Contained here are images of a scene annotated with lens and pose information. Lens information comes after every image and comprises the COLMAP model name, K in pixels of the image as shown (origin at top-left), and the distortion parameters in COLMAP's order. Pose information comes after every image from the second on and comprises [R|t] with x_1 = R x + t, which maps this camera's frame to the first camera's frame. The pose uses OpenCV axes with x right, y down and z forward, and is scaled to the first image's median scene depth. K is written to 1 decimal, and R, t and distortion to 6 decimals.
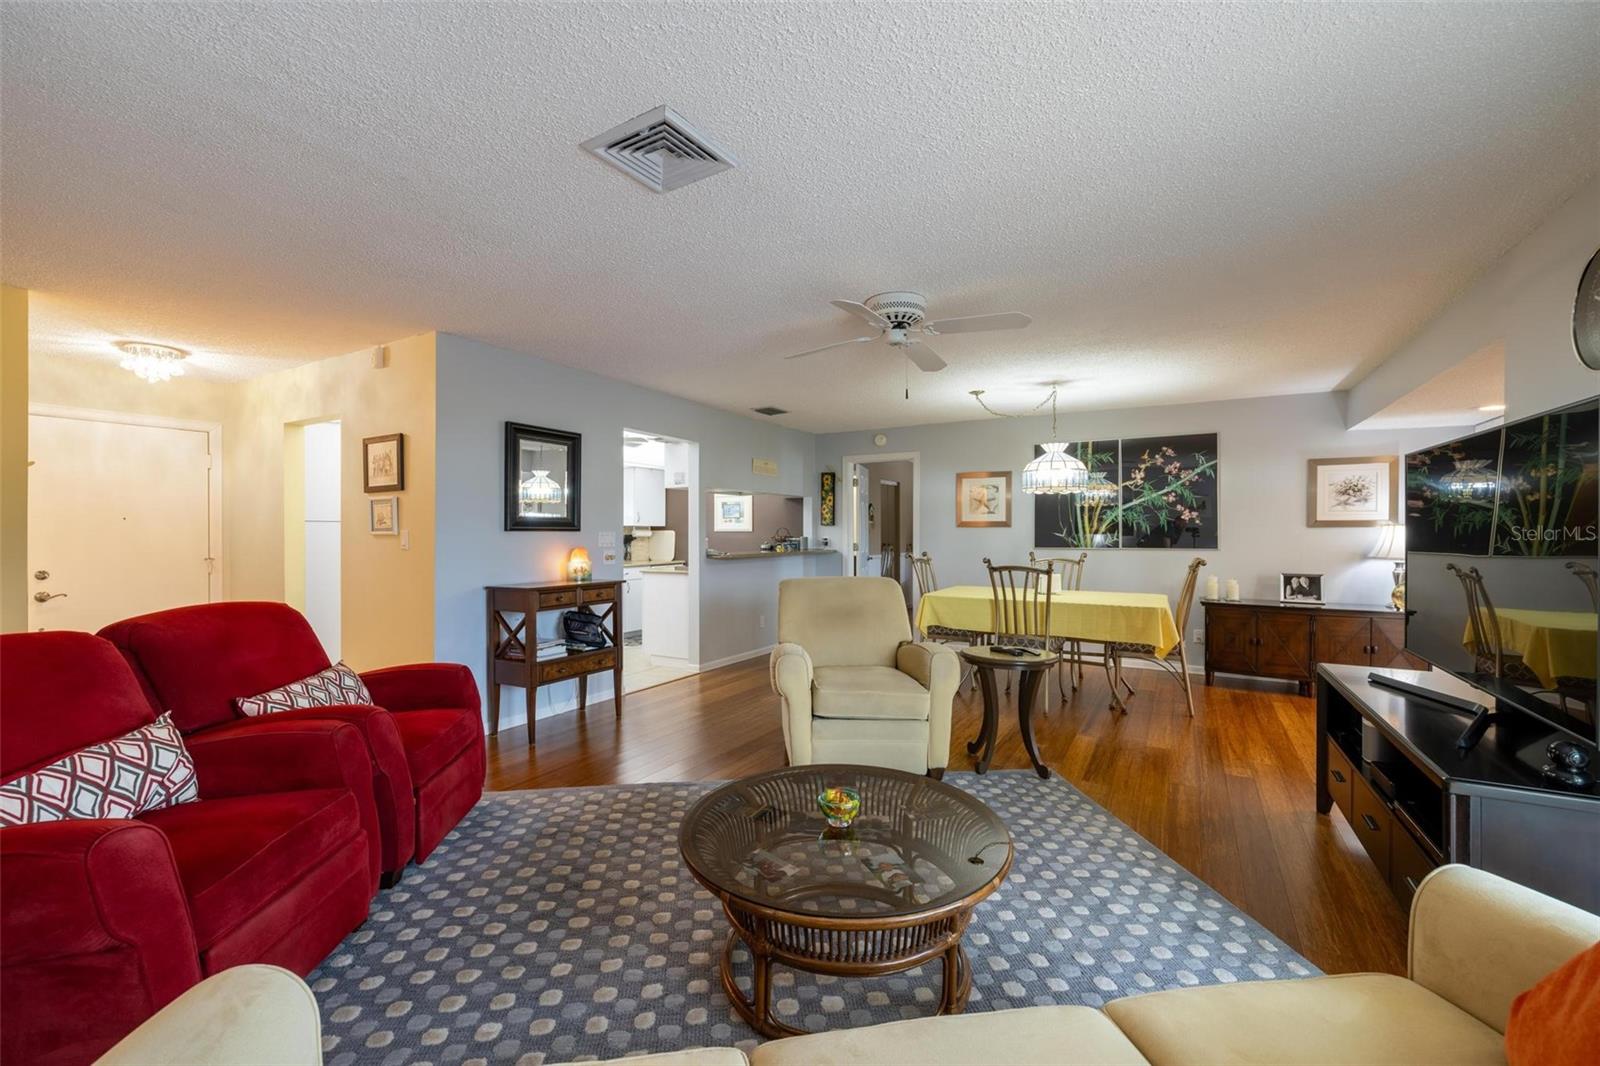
lens RADIAL K [[666.5, 0, 796.8], [0, 666.5, 532.0], [0, 0, 1]] dist [0.002849, 0.000110]
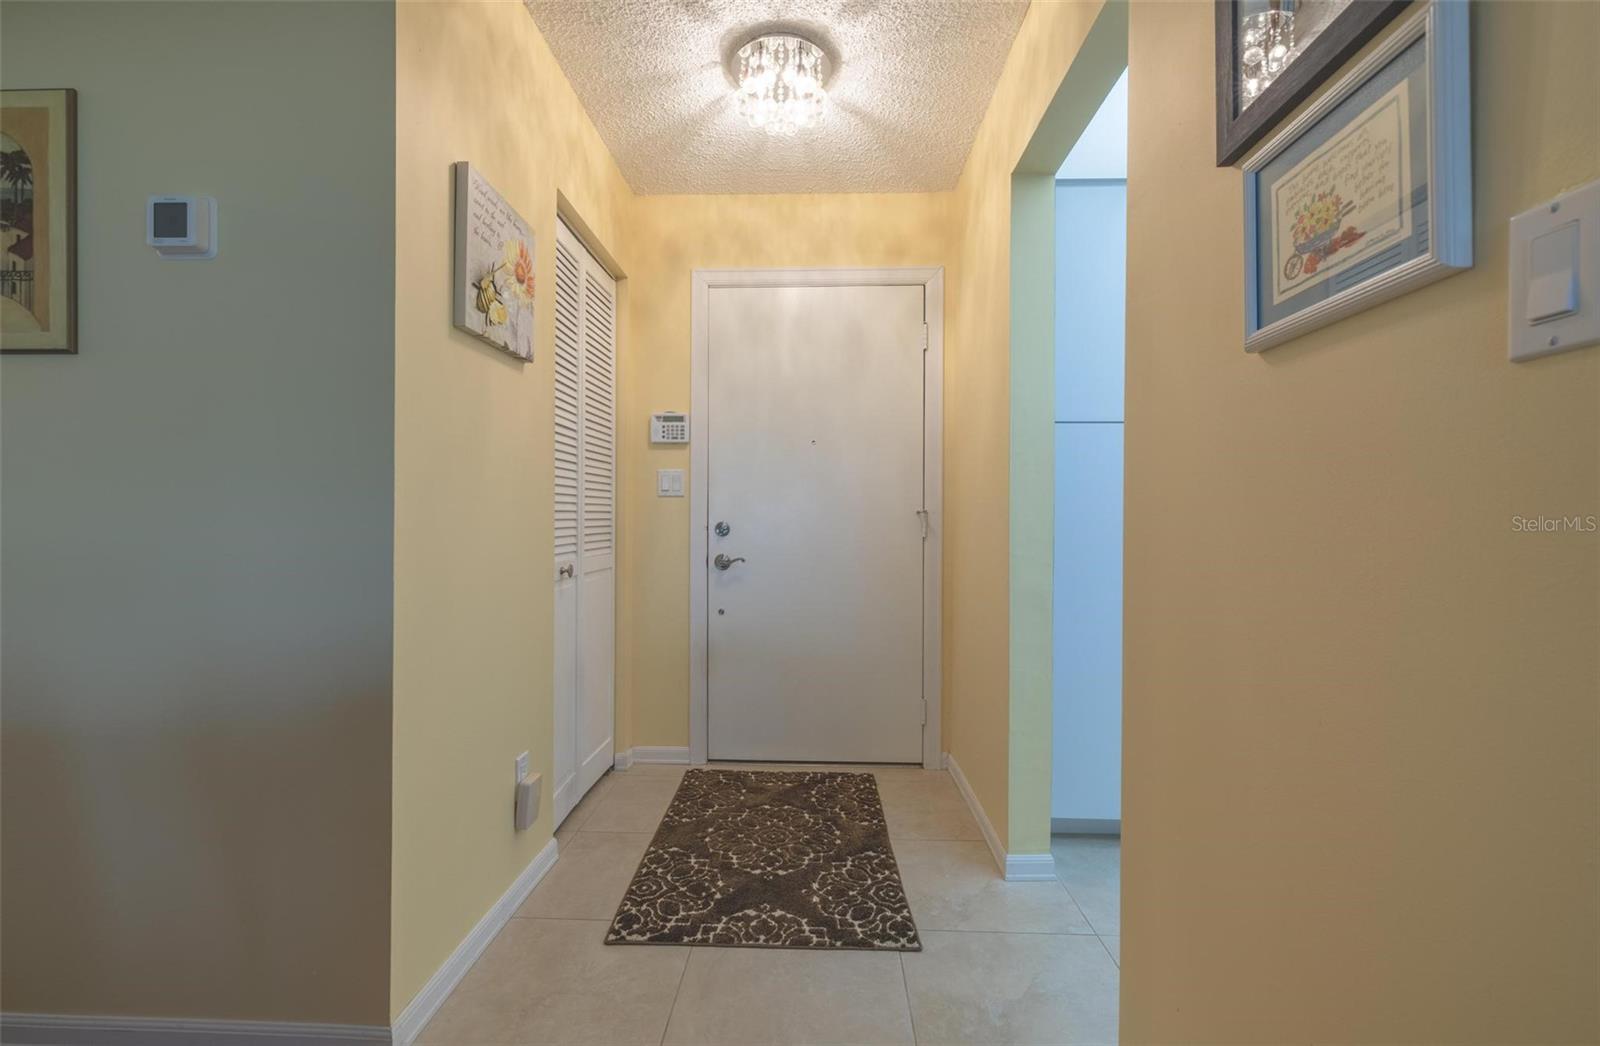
lens RADIAL K [[669.6, 0, 795.8], [0, 669.6, 533.9], [0, 0, 1]] dist [0.002001, 0.000511]
pose [[0.461837, 0.022548, -0.886678, -0.356263], [-0.008243, 0.999743, 0.021129, 0.038699], [0.886927, -0.002449, 0.461904, 0.535562]]
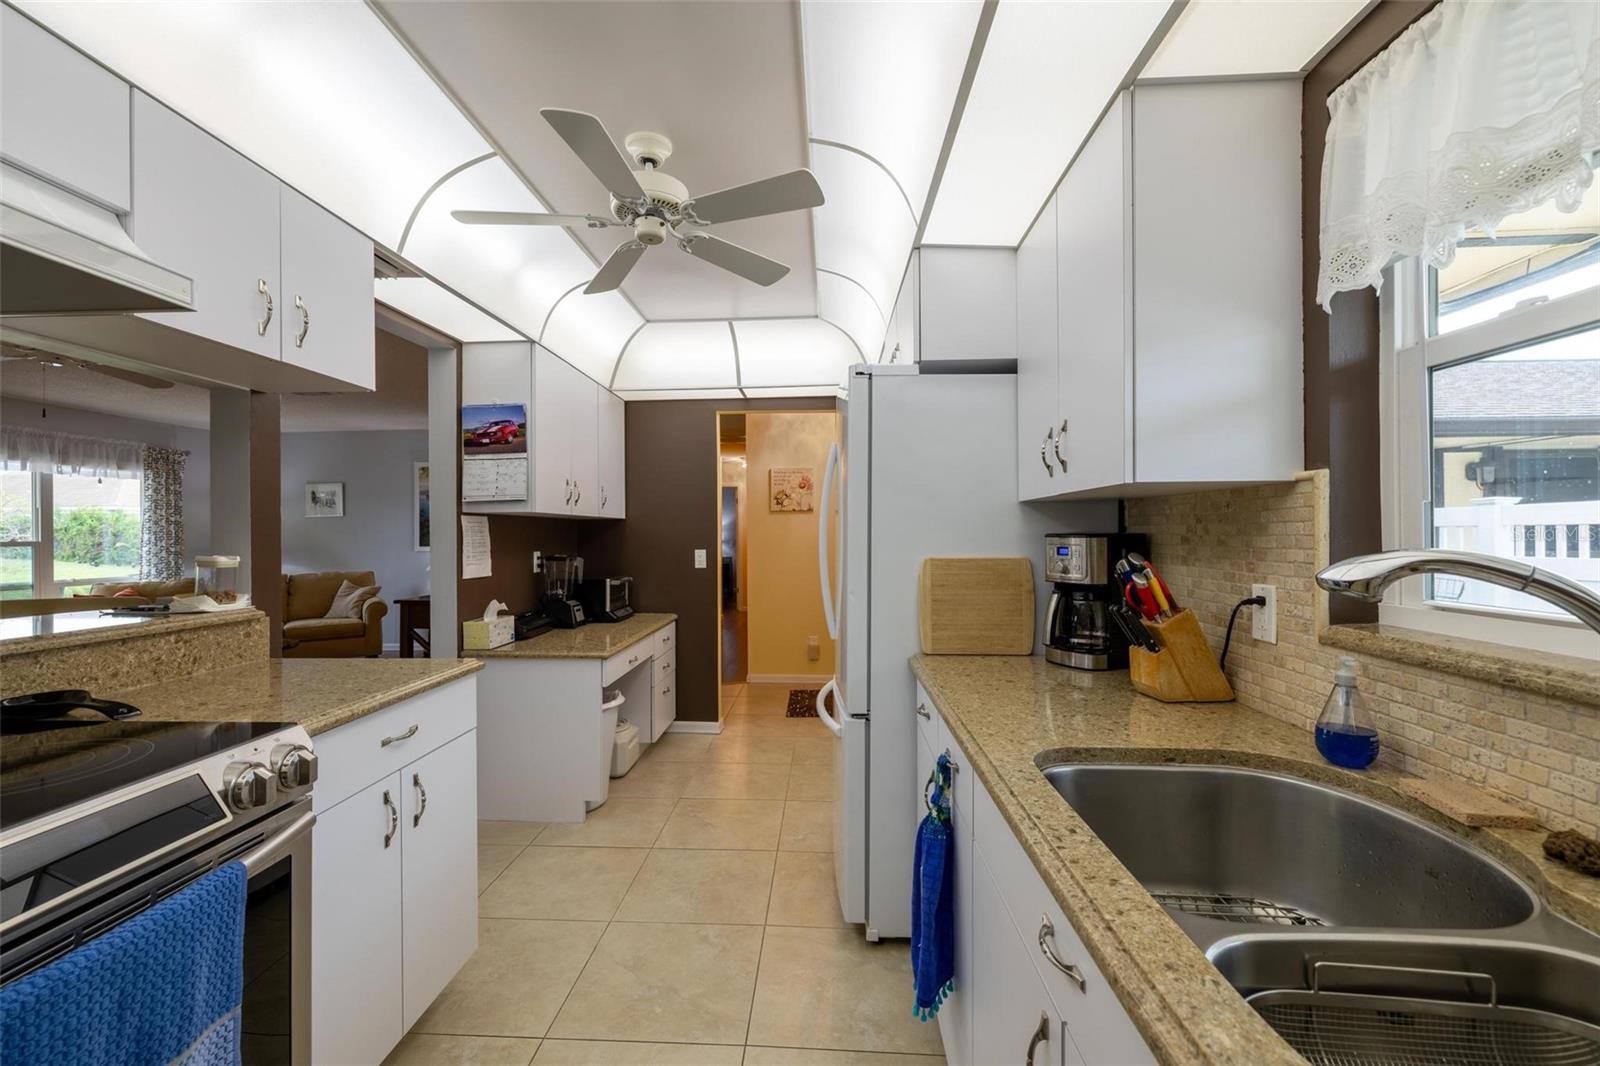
lens RADIAL K [[666.5, 0, 796.8], [0, 666.5, 532.0], [0, 0, 1]] dist [0.002849, 0.000110]
pose [[-0.889138, 0.006628, -0.457591, -0.234052], [0.009590, 0.999945, -0.004150, 0.002645], [0.457538, -0.008079, -0.889153, 1.384392]]
